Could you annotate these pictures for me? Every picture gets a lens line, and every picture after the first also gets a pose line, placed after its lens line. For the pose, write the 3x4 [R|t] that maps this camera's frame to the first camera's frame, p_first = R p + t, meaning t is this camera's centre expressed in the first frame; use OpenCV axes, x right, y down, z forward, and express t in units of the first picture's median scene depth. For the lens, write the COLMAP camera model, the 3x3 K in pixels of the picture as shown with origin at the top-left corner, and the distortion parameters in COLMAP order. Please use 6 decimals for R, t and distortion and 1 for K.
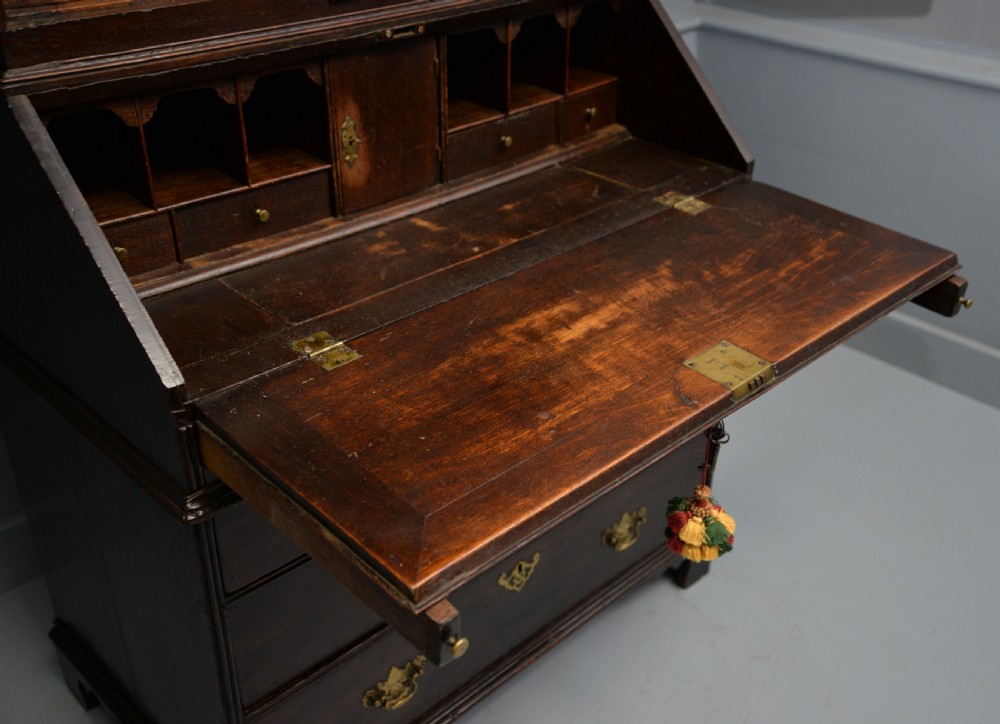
lens RADIAL K [[1032.0, 0, 500.0], [0, 1032.0, 362.0], [0, 0, 1]] dist [0.093399, 0.000590]
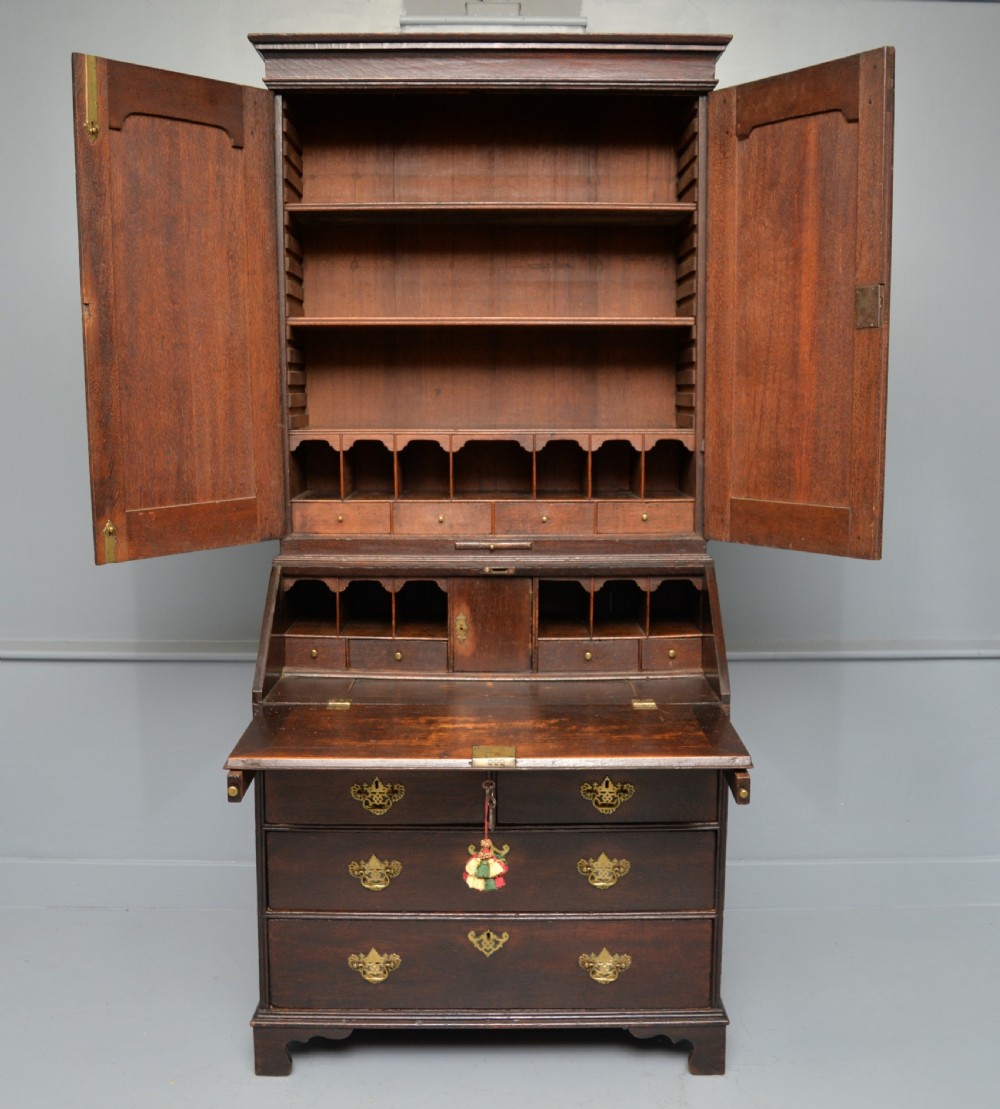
lens RADIAL K [[1336.7, 0, 500.0], [0, 1336.7, 554.5], [0, 0, 1]] dist [-0.102896, 0.036570]
pose [[0.731177, 0.081831, -0.677262, 1.381621], [-0.346155, 0.899982, -0.264971, 0.235765], [0.587840, 0.428178, 0.686372, -0.505693]]
